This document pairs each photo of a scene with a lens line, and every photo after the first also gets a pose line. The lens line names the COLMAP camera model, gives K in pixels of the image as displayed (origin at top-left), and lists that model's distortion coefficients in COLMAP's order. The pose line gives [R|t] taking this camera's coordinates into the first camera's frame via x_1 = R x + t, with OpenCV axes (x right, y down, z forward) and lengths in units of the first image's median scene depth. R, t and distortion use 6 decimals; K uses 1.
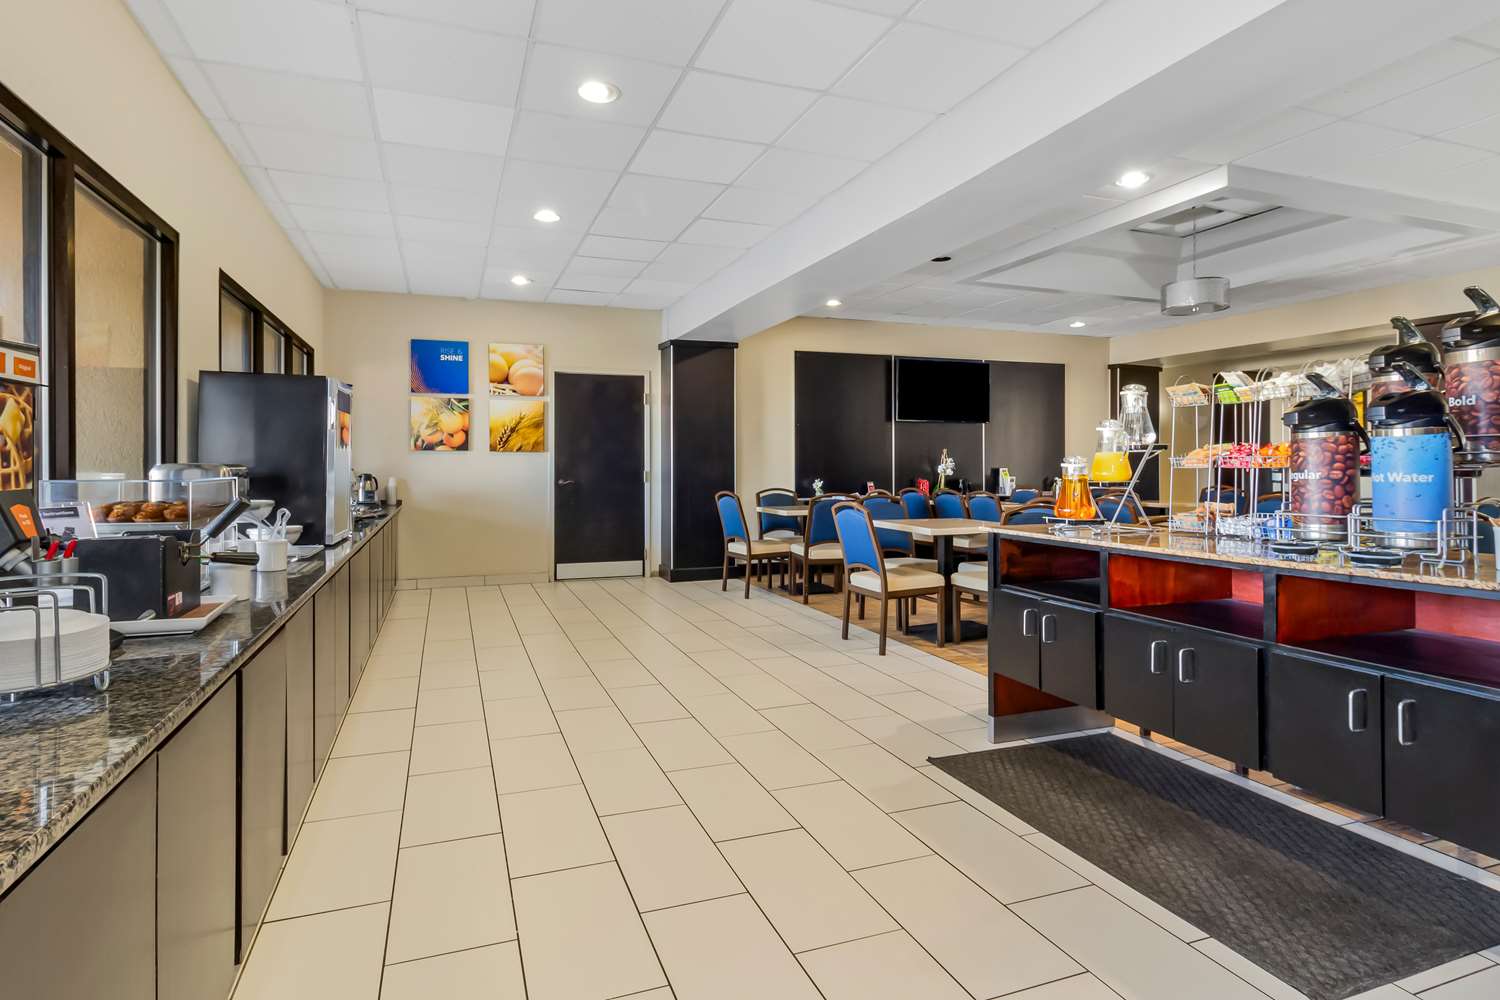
lens RADIAL K [[787.2, 0, 747.2], [0, 787.2, 473.0], [0, 0, 1]] dist [0.006074, 0.002165]
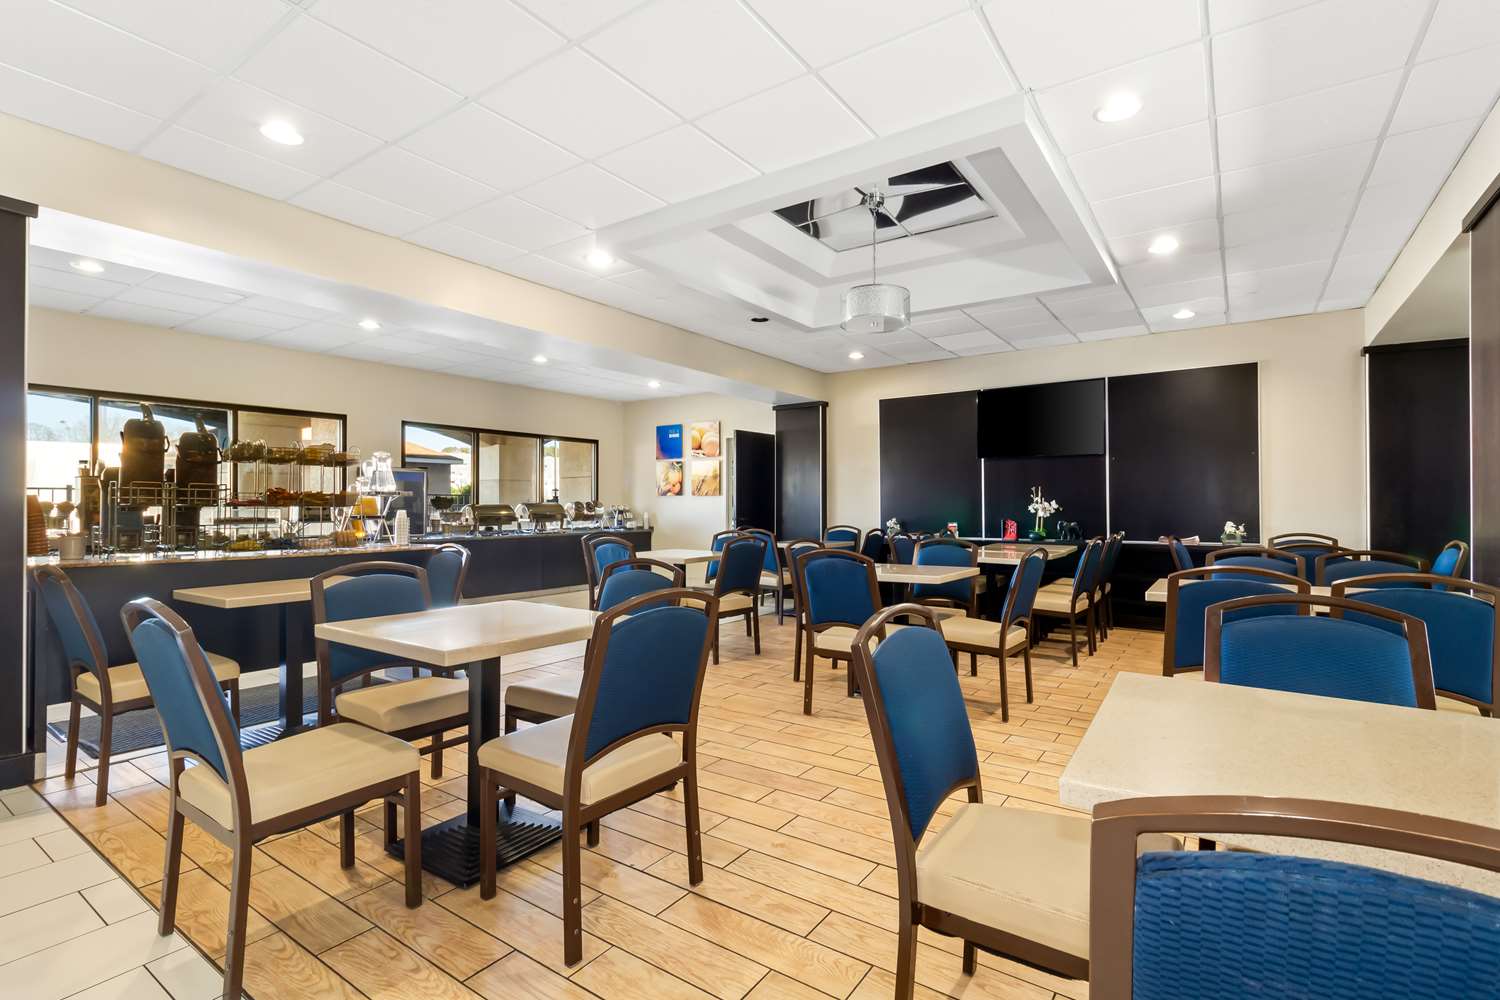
lens RADIAL K [[699.1, 0, 750.6], [0, 699.1, 501.0], [0, 0, 1]] dist [0.013364, -0.003279]
pose [[0.562453, -0.002166, -0.826826, 0.833708], [-0.005132, 0.999968, -0.006111, -0.009718], [0.826813, 0.007680, 0.562424, 0.347259]]
